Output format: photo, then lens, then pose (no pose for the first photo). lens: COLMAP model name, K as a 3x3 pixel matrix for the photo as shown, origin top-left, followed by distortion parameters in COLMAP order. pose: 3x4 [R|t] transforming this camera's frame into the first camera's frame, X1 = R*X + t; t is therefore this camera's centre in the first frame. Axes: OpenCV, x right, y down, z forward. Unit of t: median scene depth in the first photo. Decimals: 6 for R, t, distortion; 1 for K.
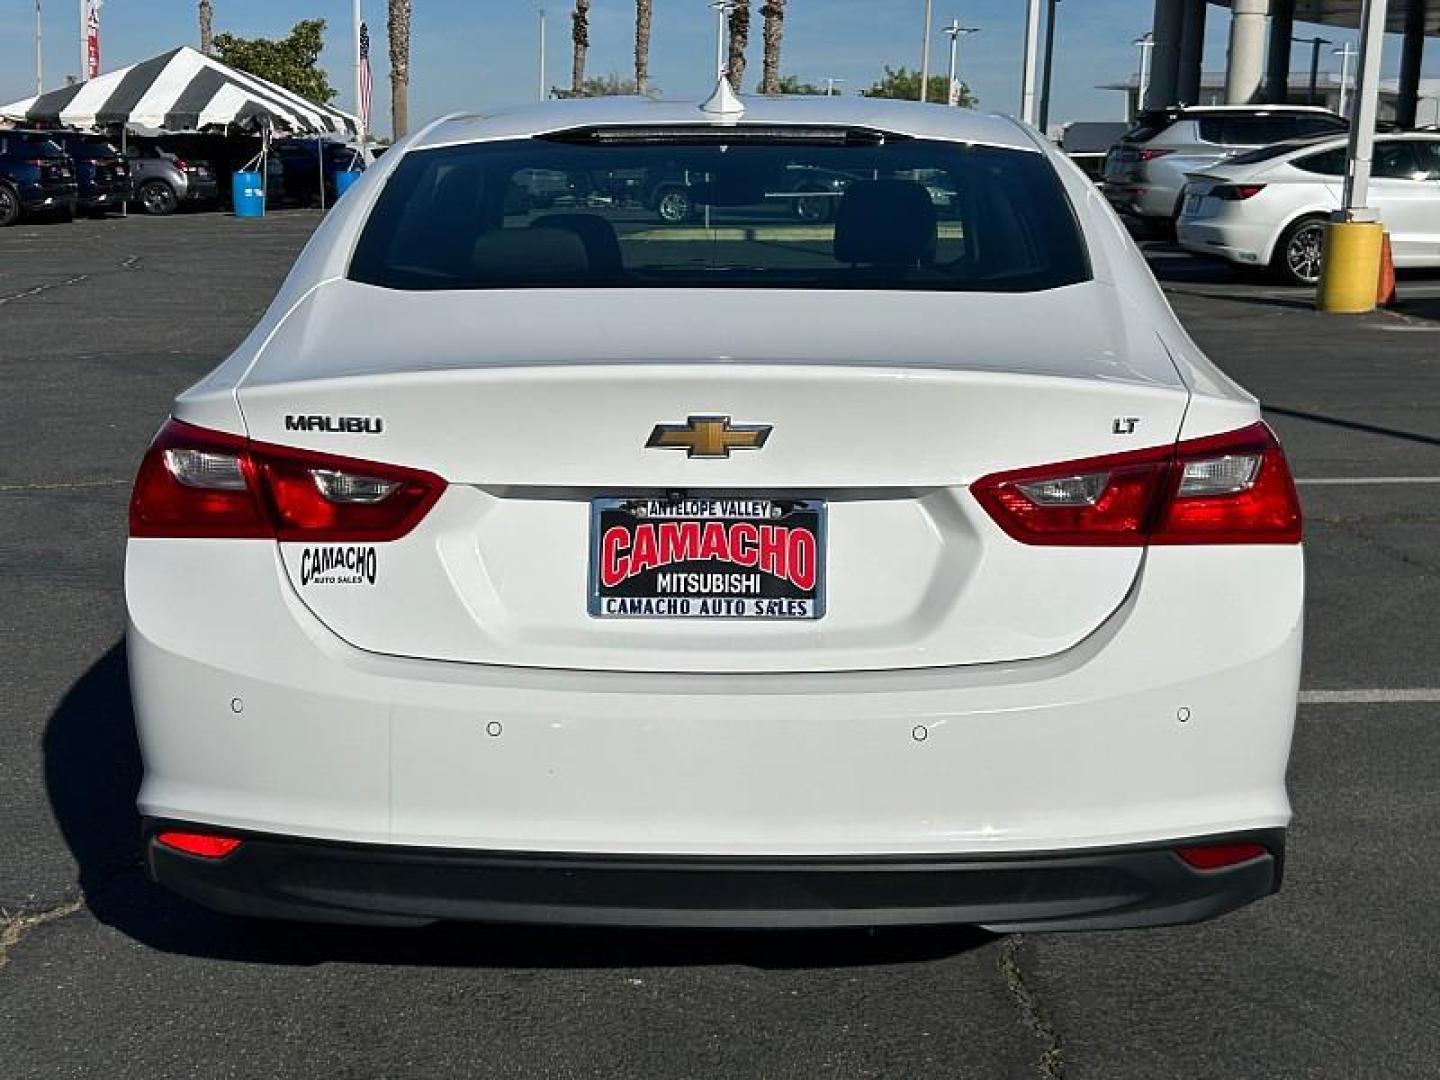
lens RADIAL K [[1905.1, 0, 719.9], [0, 1905.1, 545.2], [0, 0, 1]] dist [0.078133, 0.000000]
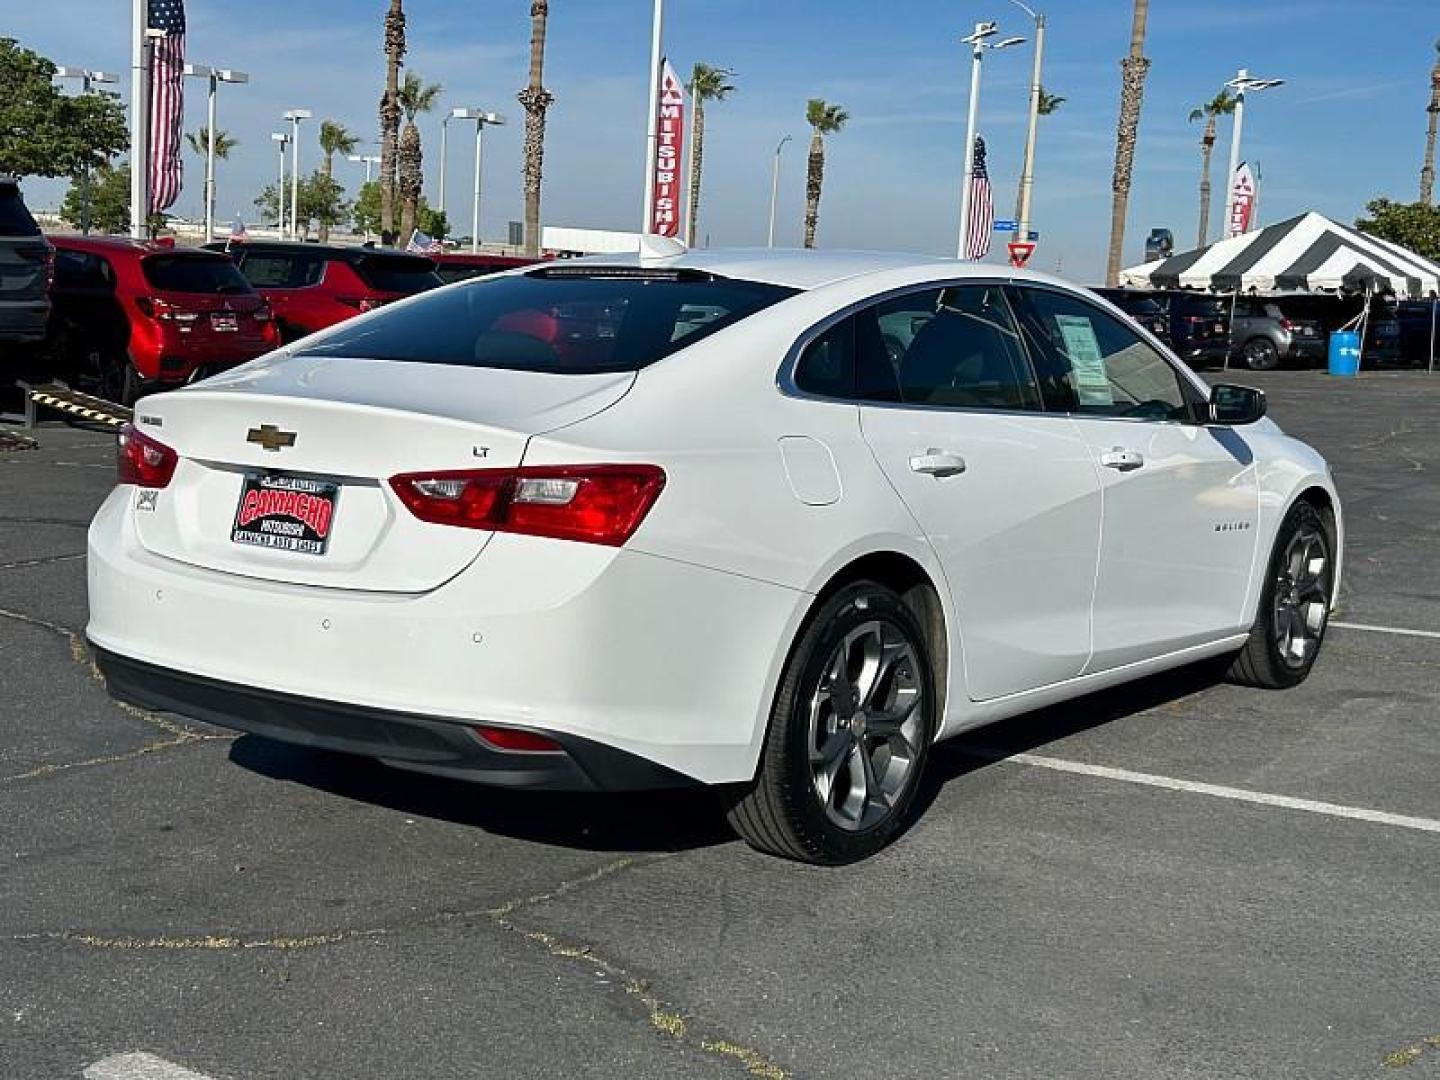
lens RADIAL K [[1905.1, 0, 723.1], [0, 1905.1, 541.4], [0, 0, 1]] dist [0.078133, 0.000000]
pose [[0.817459, 0.094272, -0.568220, 0.848982], [-0.141526, 0.989146, -0.039498, 0.029162], [0.558329, 0.112706, 0.821928, -0.105888]]
